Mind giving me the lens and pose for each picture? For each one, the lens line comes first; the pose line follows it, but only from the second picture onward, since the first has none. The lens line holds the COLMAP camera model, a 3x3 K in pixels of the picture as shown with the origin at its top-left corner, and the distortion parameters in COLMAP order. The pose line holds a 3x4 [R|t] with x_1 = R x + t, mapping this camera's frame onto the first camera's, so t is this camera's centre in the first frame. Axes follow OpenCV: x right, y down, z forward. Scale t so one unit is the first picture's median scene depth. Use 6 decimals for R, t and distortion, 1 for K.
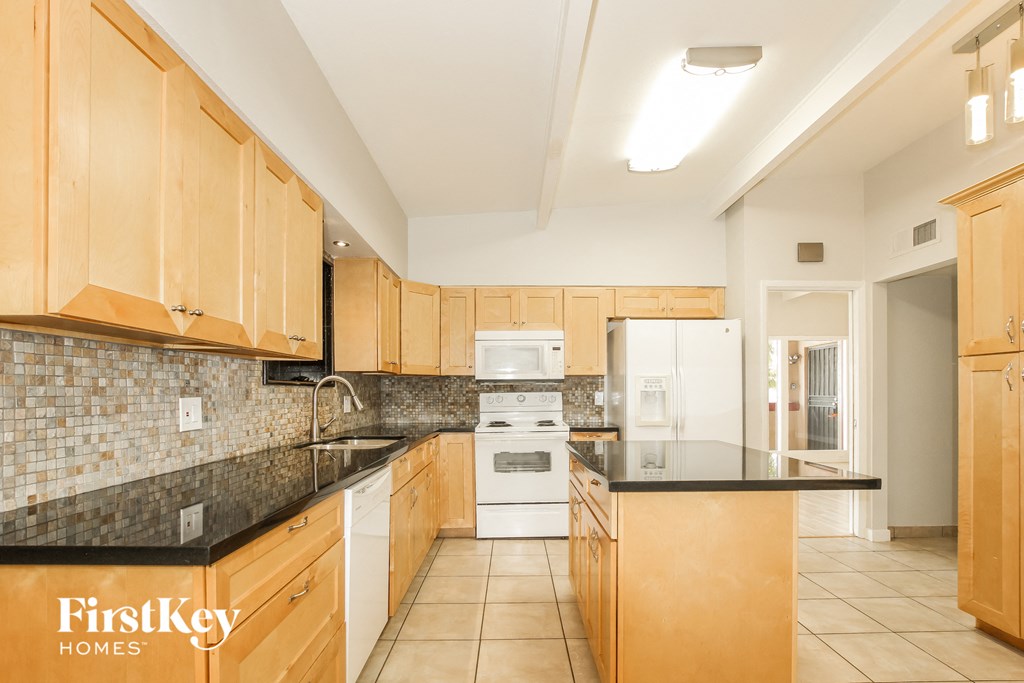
lens RADIAL K [[496.8, 0, 519.0], [0, 496.8, 391.5], [0, 0, 1]] dist [-0.002203, -0.000589]
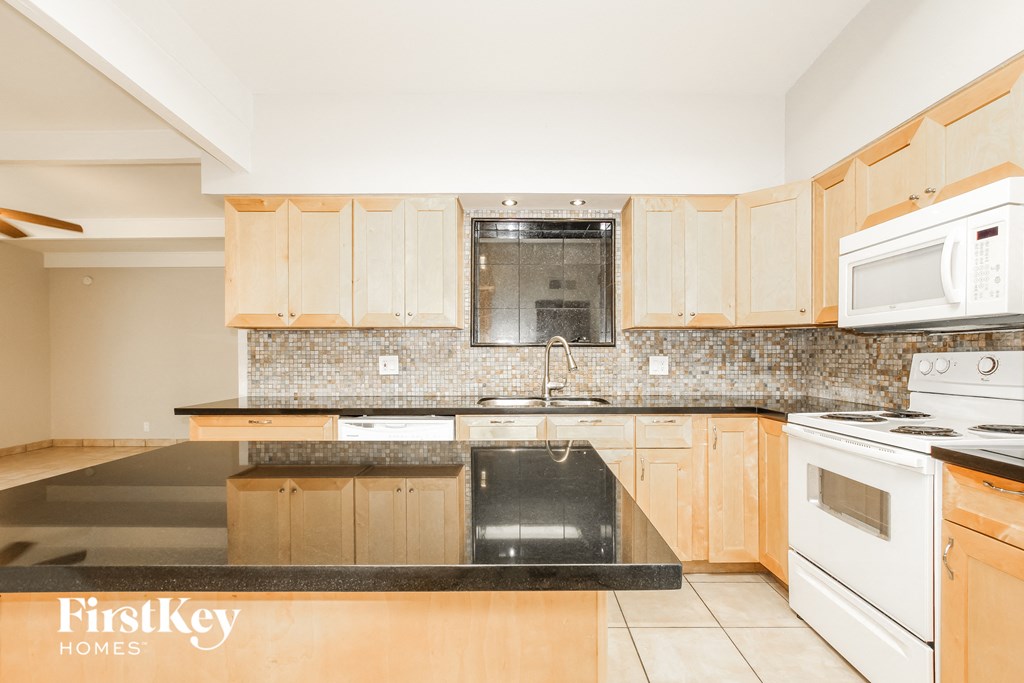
lens RADIAL K [[477.6, 0, 515.2], [0, 477.6, 358.8], [0, 0, 1]] dist [0.001251, 0.000082]
pose [[-0.021424, 0.011549, -0.999704, 0.581716], [0.004033, 0.999926, 0.011465, 0.003001], [0.999762, -0.003786, -0.021469, 0.858485]]
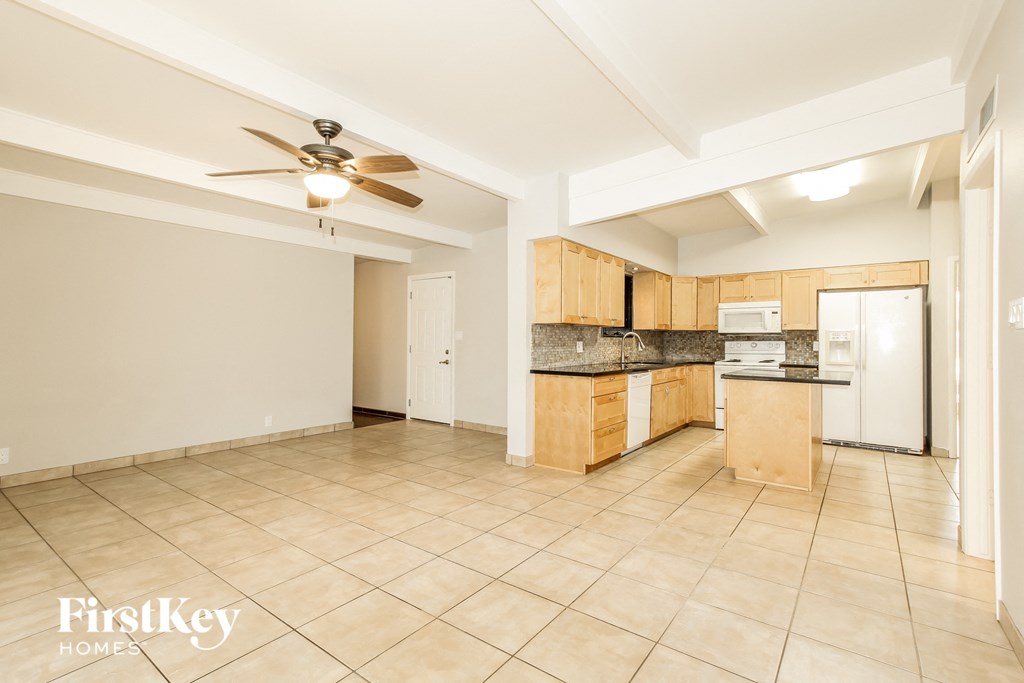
lens RADIAL K [[474.2, 0, 512.0], [0, 474.2, 341.5], [0, 0, 1]] dist [-0.000435, -0.000095]
pose [[0.795132, 0.008709, -0.606374, 0.415888], [-0.006820, 0.999962, 0.005419, -0.000331], [0.606398, -0.000174, 0.795161, -0.851279]]
